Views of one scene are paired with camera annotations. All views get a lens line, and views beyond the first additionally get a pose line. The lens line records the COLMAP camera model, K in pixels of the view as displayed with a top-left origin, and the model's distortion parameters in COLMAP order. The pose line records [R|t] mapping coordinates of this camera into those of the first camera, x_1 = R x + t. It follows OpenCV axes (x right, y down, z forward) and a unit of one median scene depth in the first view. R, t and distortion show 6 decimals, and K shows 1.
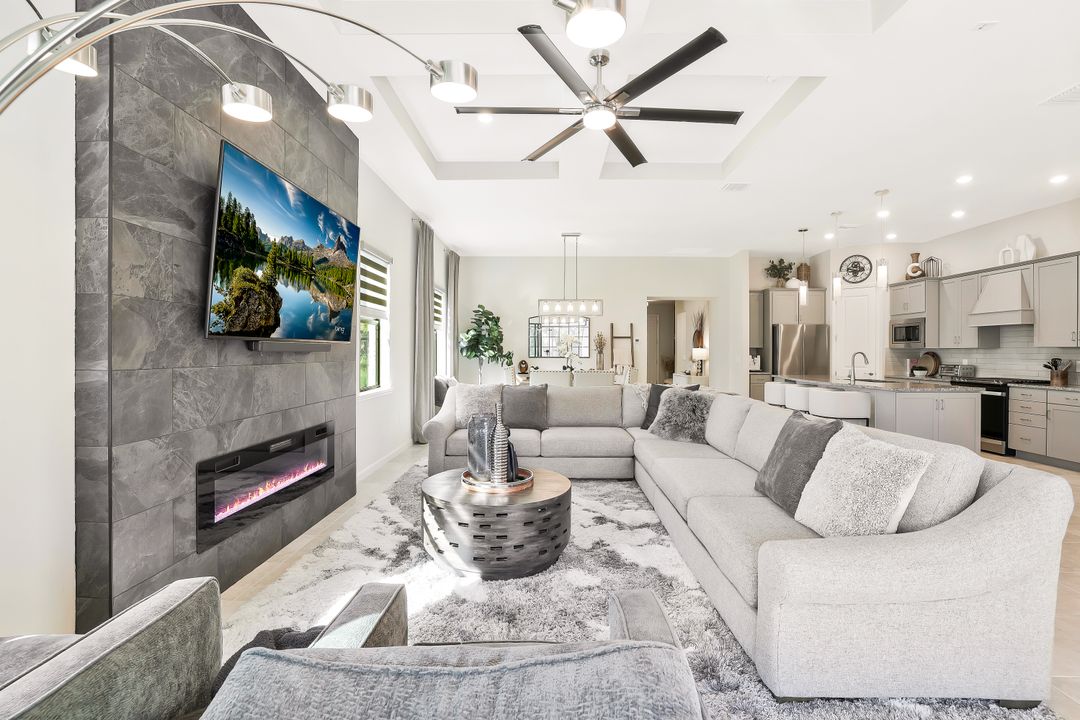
lens RADIAL K [[482.2, 0, 532.6], [0, 482.2, 350.4], [0, 0, 1]] dist [-0.042014, 0.016269]
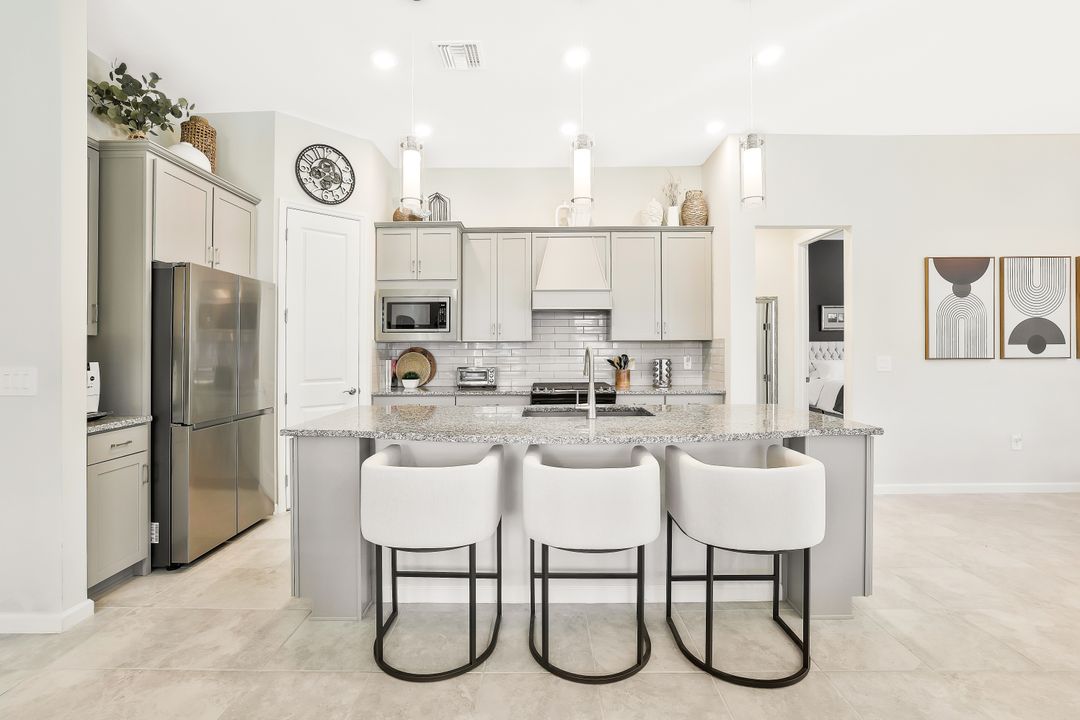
lens RADIAL K [[482.2, 0, 538.0], [0, 482.2, 345.2], [0, 0, 1]] dist [-0.042014, 0.016269]
pose [[-0.017119, 0.003037, 0.999849, 0.208755], [0.002407, 0.999993, -0.002996, 0.002888], [-0.999851, 0.002355, -0.017126, 0.848513]]
